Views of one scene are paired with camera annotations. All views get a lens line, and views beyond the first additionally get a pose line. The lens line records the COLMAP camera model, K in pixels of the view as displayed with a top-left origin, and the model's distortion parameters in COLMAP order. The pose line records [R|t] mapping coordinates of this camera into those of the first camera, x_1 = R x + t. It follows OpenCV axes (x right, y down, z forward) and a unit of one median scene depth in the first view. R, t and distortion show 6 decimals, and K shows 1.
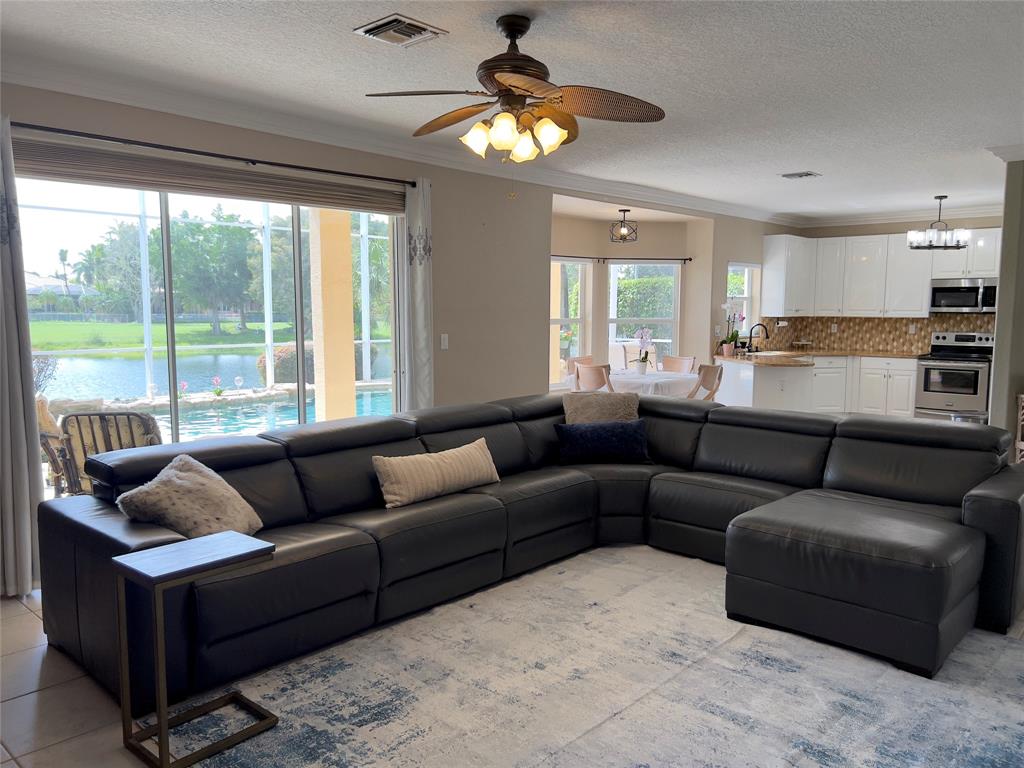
lens RADIAL K [[770.6, 0, 509.8], [0, 770.6, 386.3], [0, 0, 1]] dist [0.011986, -0.002477]
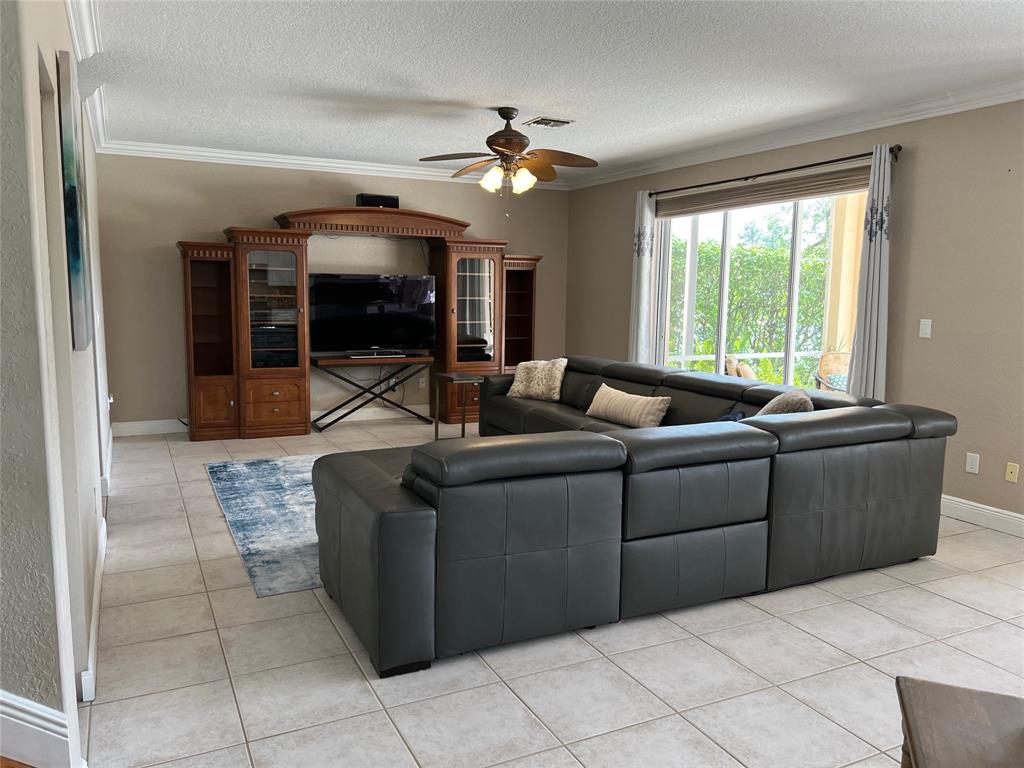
lens RADIAL K [[770.6, 0, 512.5], [0, 770.6, 384.4], [0, 0, 1]] dist [0.011986, -0.002477]
pose [[-0.355428, 0.092117, -0.930153, 1.654685], [-0.123720, 0.981740, 0.144501, -0.125816], [0.926480, 0.166438, -0.337541, 1.724533]]
